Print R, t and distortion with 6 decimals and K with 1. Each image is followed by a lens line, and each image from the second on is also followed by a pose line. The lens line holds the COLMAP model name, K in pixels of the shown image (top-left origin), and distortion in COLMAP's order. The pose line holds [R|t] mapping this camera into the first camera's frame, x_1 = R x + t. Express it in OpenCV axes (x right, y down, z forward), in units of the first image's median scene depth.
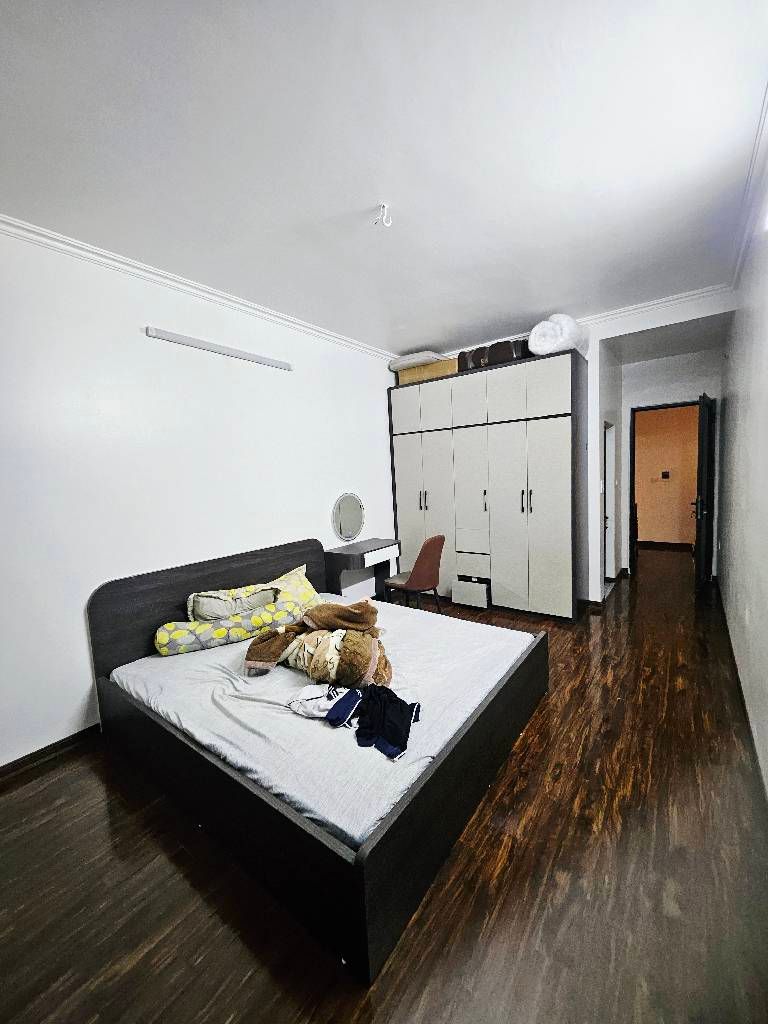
lens RADIAL K [[404.8, 0, 384.0], [0, 404.8, 512.0], [0, 0, 1]] dist [-0.000244, -0.000033]
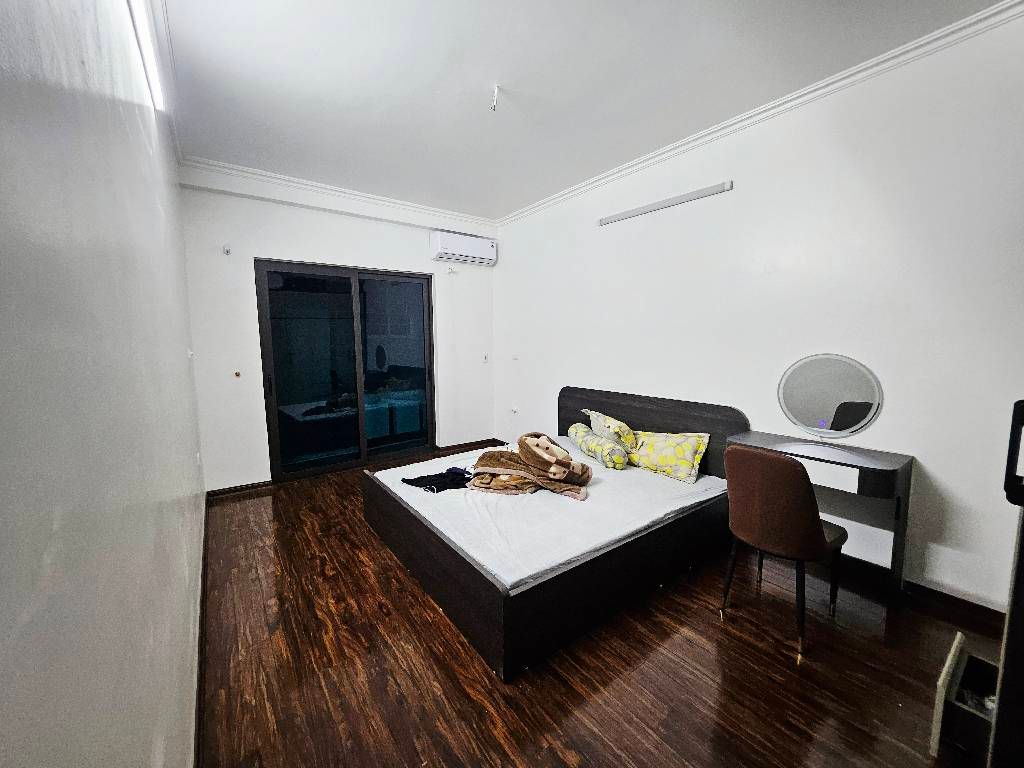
lens RADIAL K [[407.9, 0, 514.9], [0, 407.9, 381.8], [0, 0, 1]] dist [-0.000617, -0.000146]
pose [[-0.290380, 0.149122, -0.945221, 1.377596], [-0.072466, 0.981519, 0.177111, -0.182543], [0.954164, 0.119925, -0.274207, 1.699117]]
